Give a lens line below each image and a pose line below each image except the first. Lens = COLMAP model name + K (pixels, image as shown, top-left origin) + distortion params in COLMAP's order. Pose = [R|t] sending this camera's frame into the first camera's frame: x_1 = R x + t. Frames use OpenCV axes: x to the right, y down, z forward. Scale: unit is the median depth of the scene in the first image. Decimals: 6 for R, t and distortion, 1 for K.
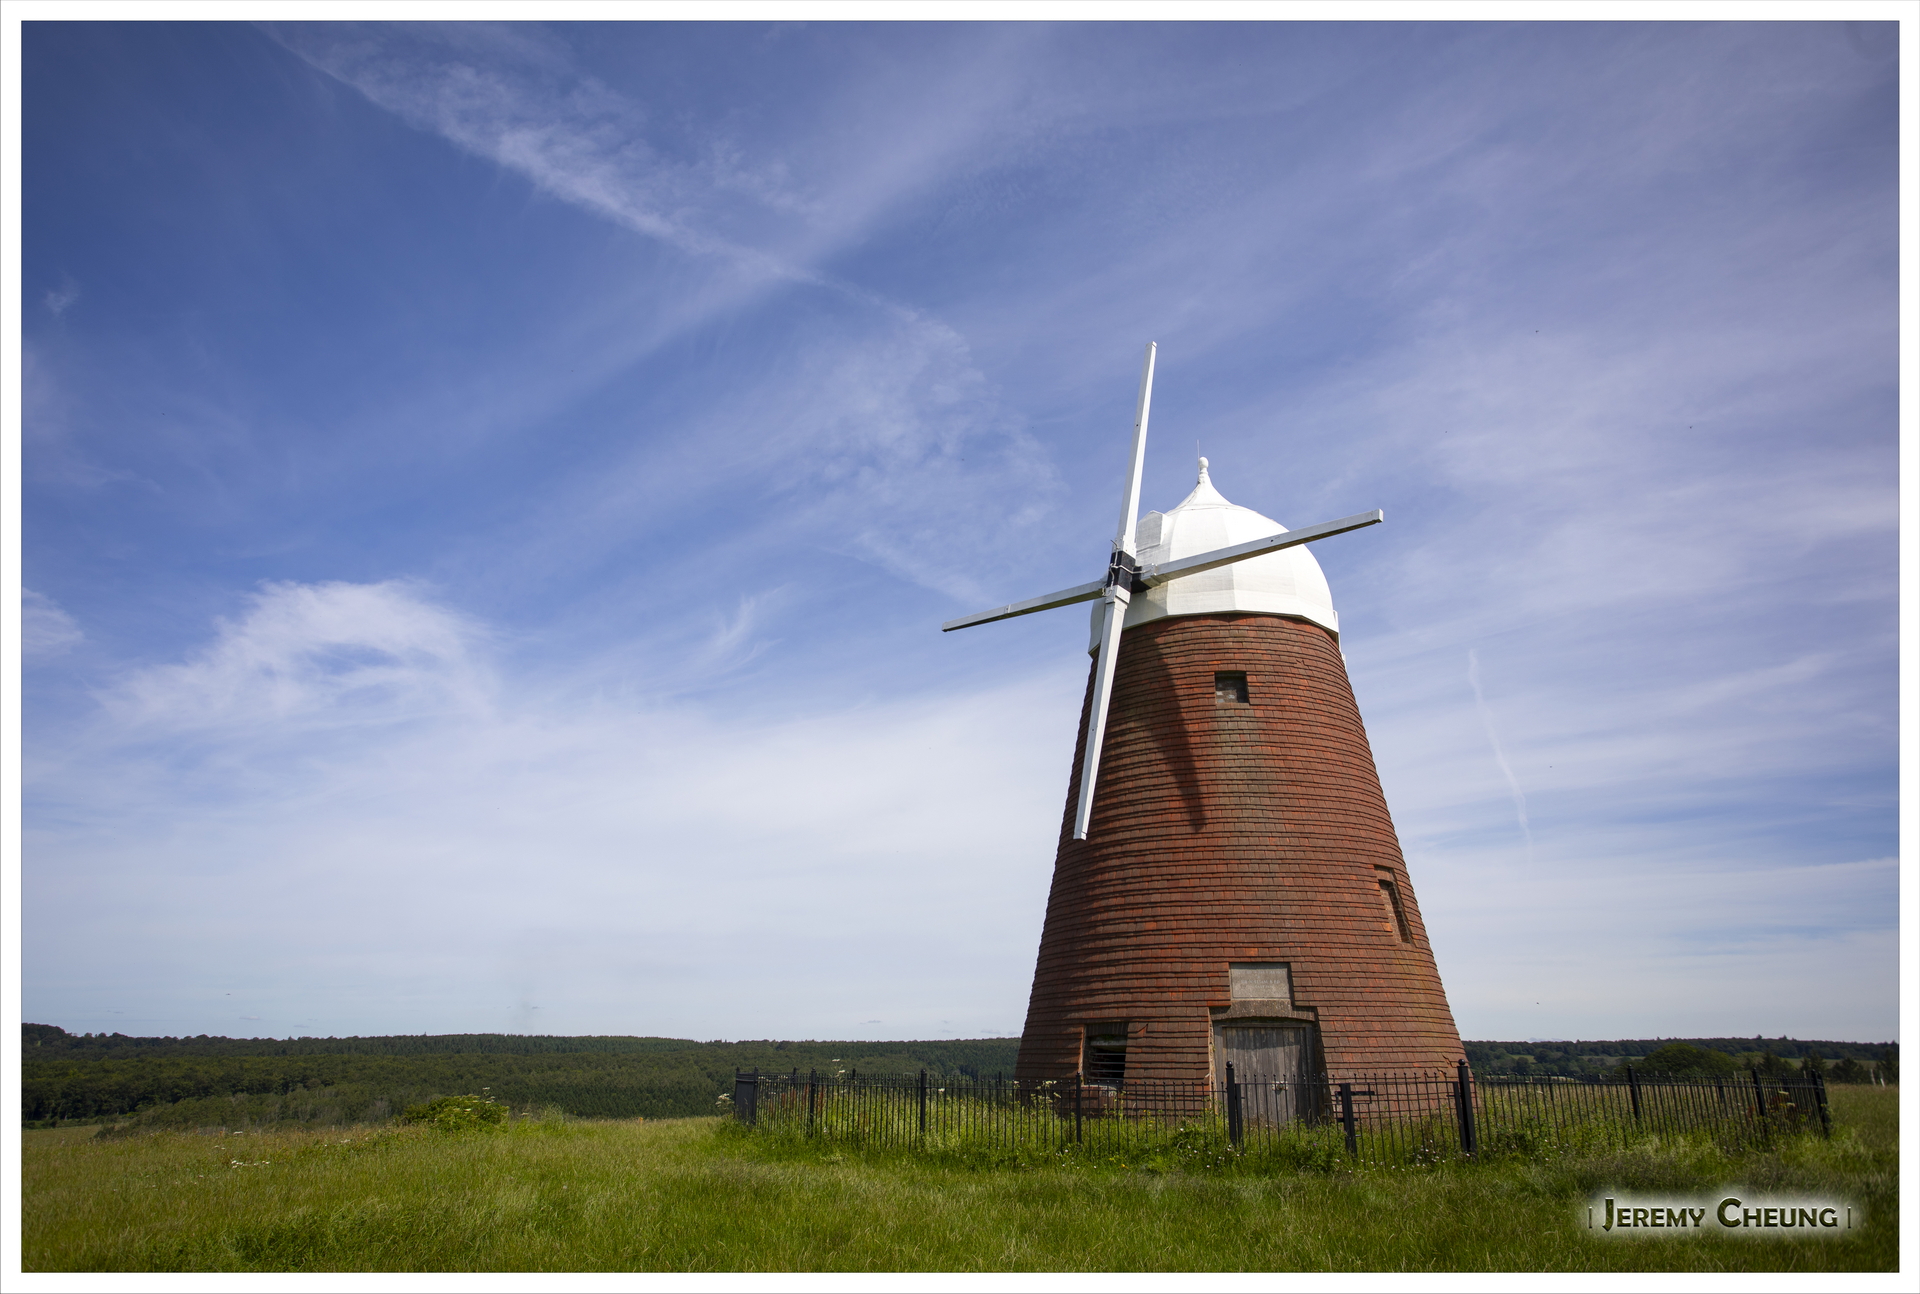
lens RADIAL K [[1292.2, 0, 966.5], [0, 1292.2, 645.5], [0, 0, 1]] dist [-0.034510, 0.042834]
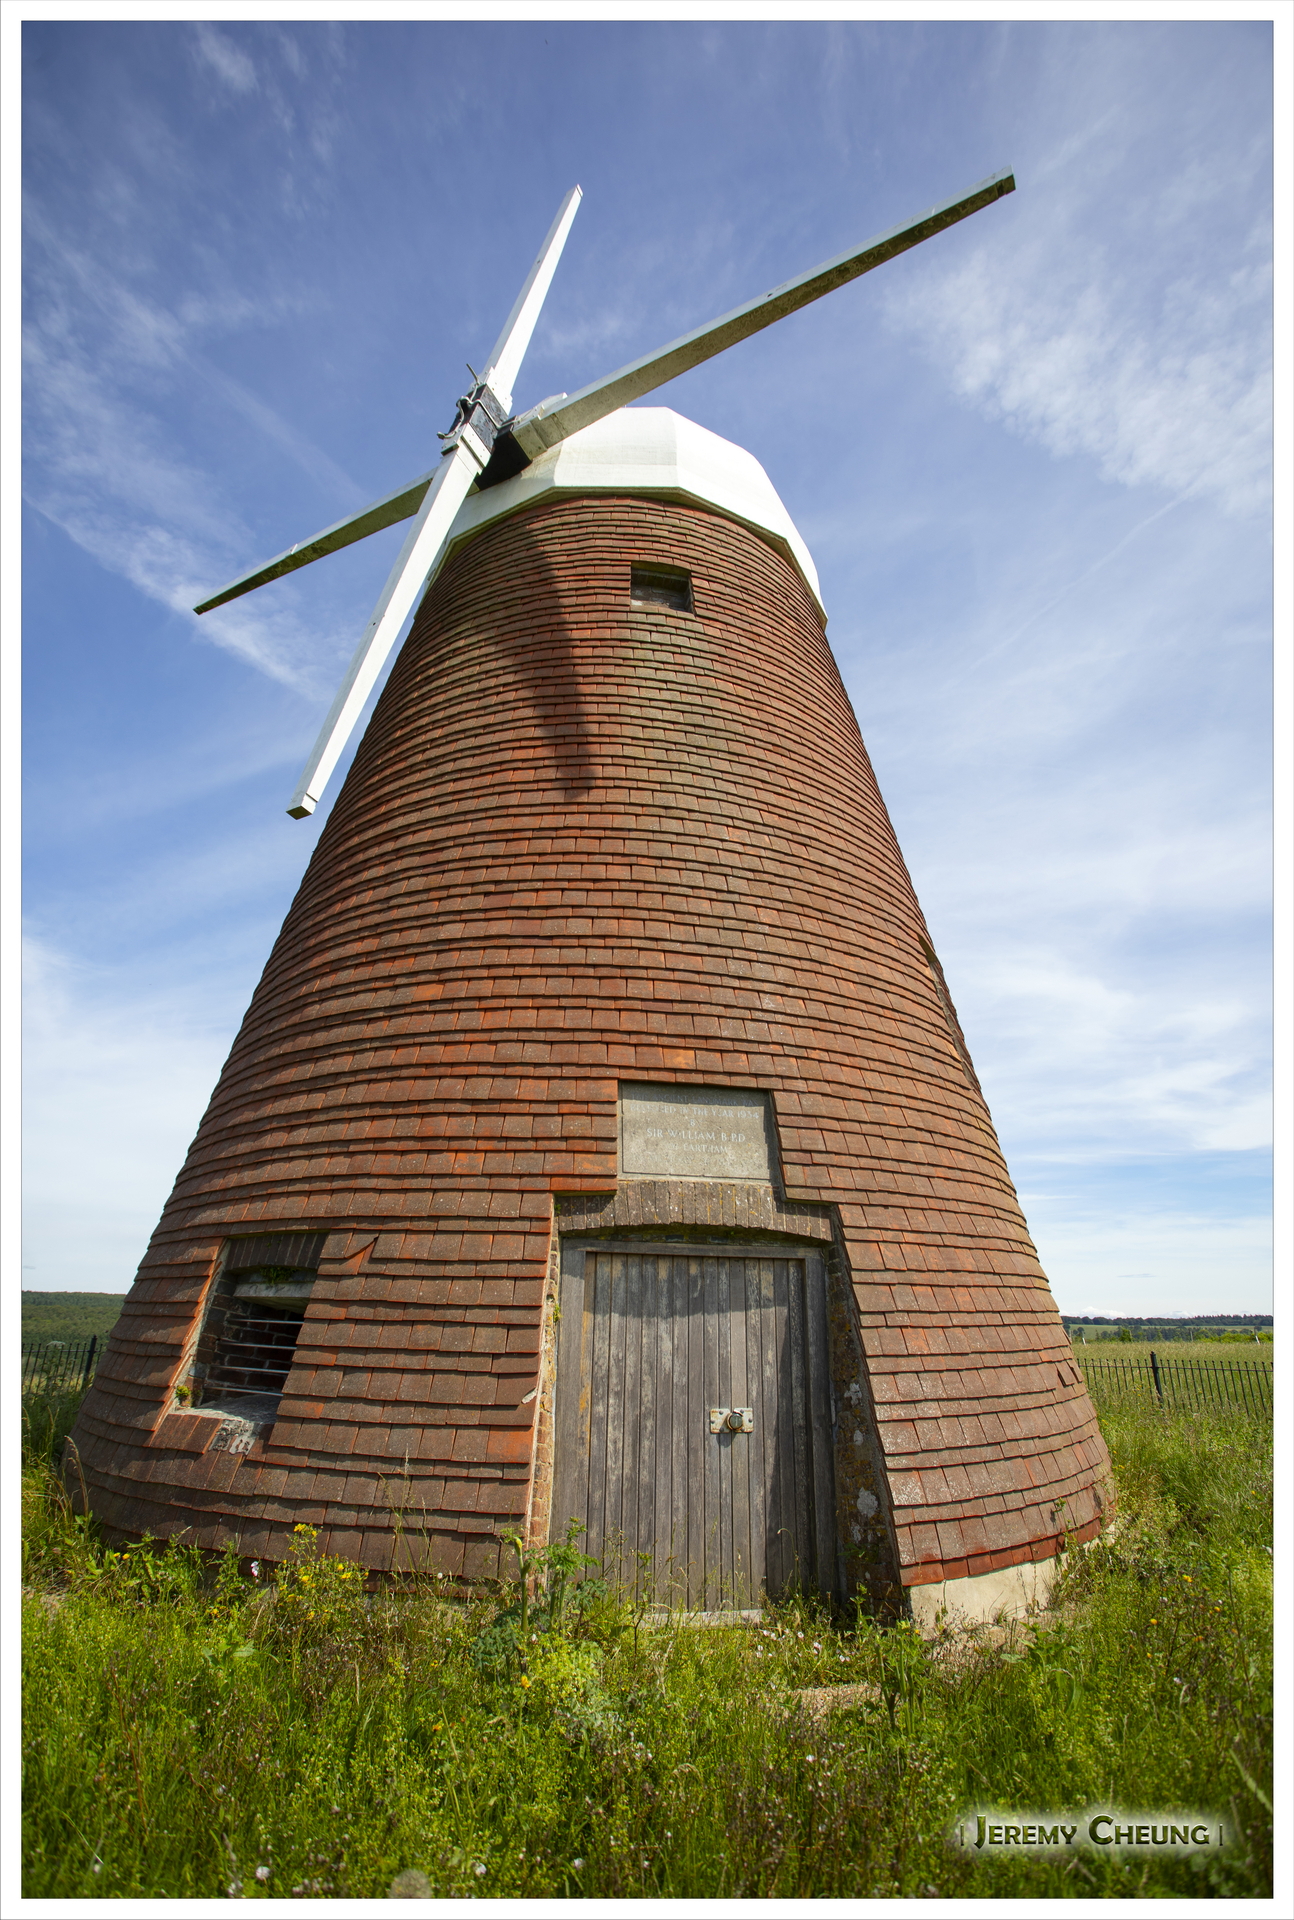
lens RADIAL K [[909.8, 0, 648.9], [0, 909.8, 977.6], [0, 0, 1]] dist [-0.028002, 0.004476]
pose [[0.963923, 0.103568, 0.245207, 0.133944], [-0.091374, 0.993969, -0.060626, 0.215442], [-0.250007, 0.036034, 0.967573, 0.688517]]
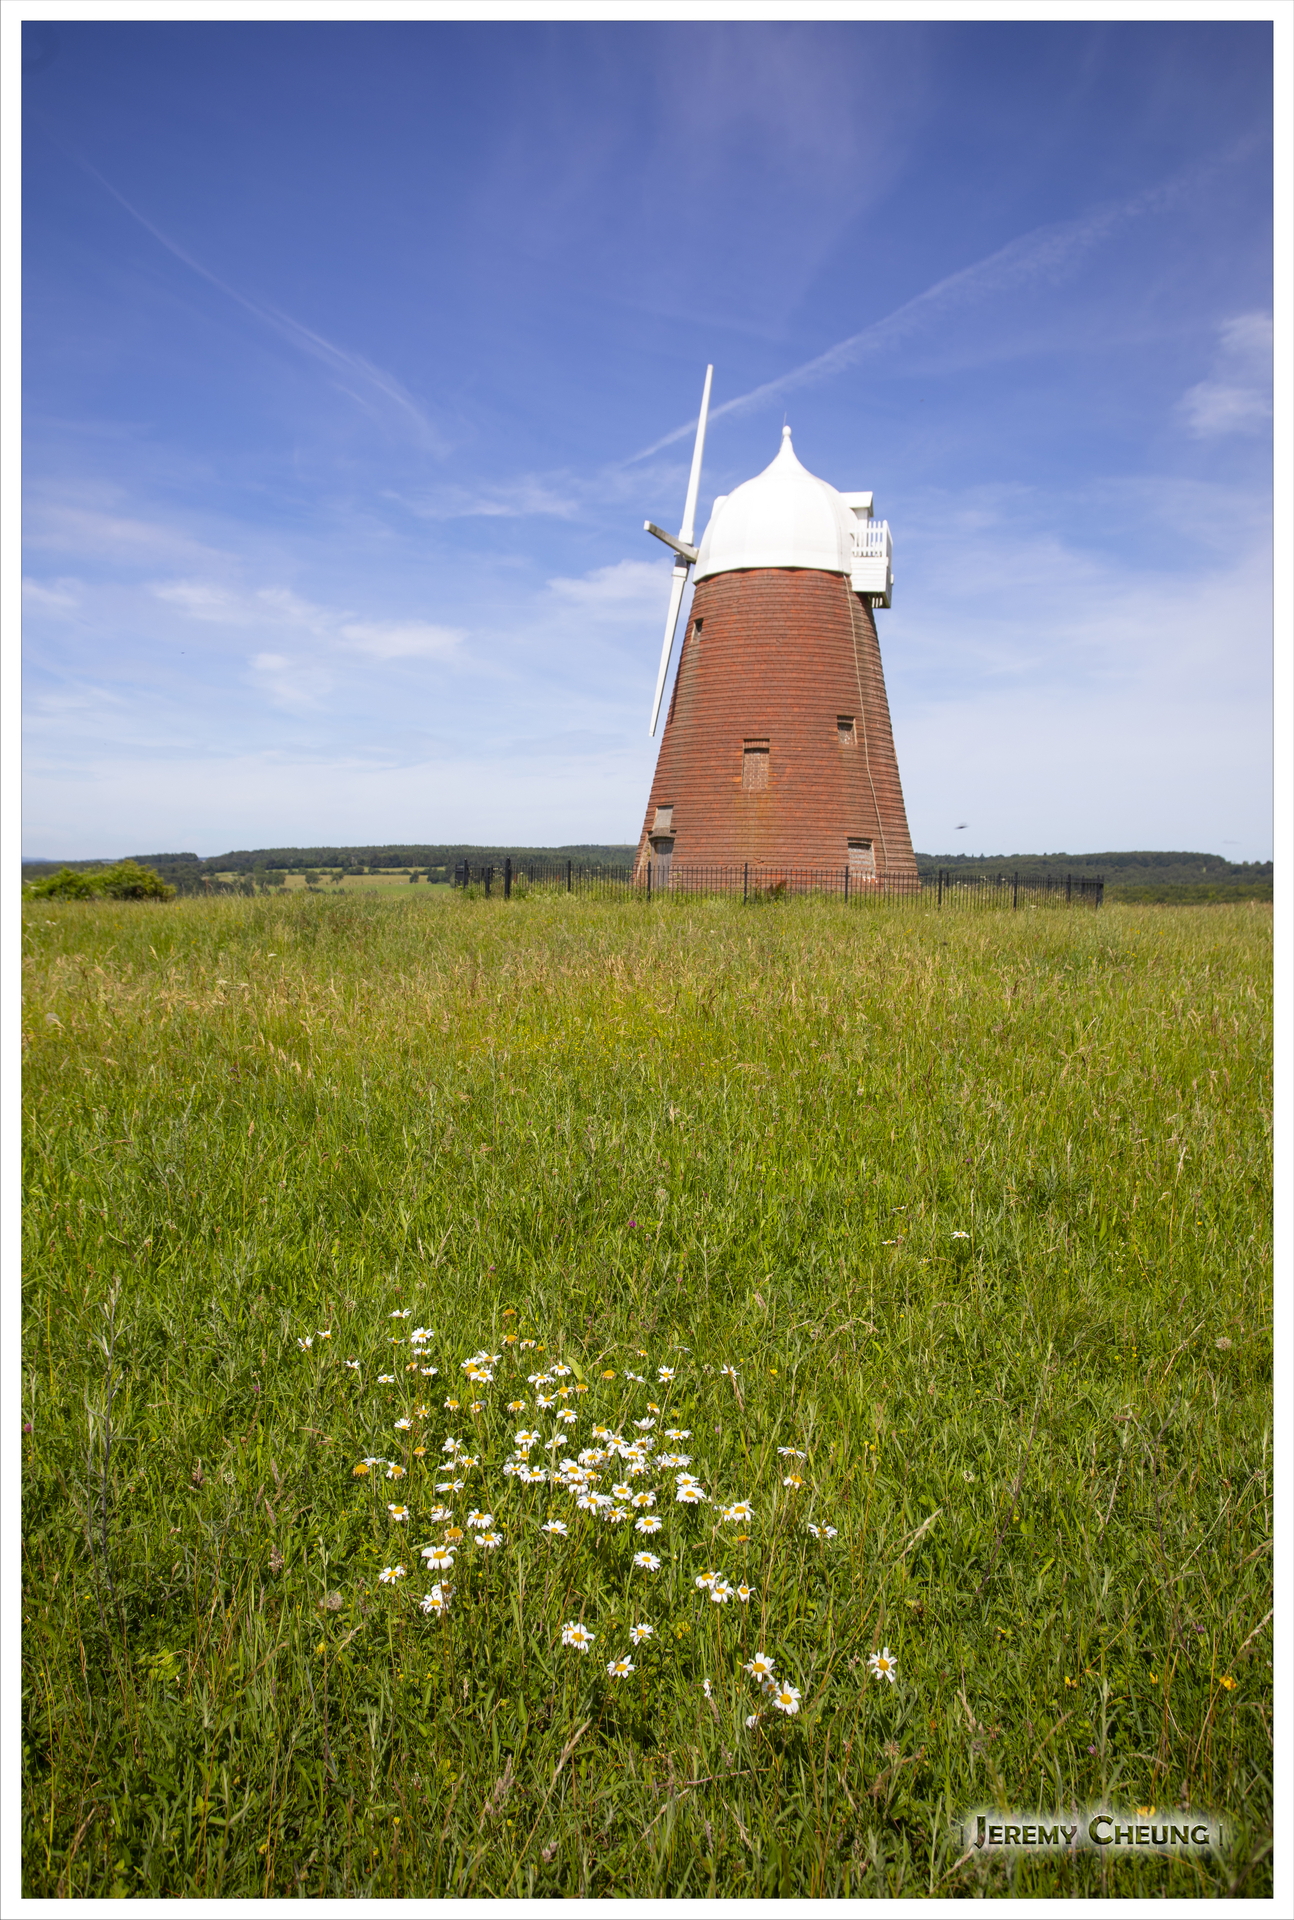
lens RADIAL K [[1436.1, 0, 631.1], [0, 1436.1, 962.8], [0, 0, 1]] dist [-0.032841, 0.012345]
pose [[0.514272, 0.054192, -0.855913, 1.720319], [0.254957, 0.943221, 0.212910, 0.022994], [0.818854, -0.327714, 0.471256, -0.005956]]
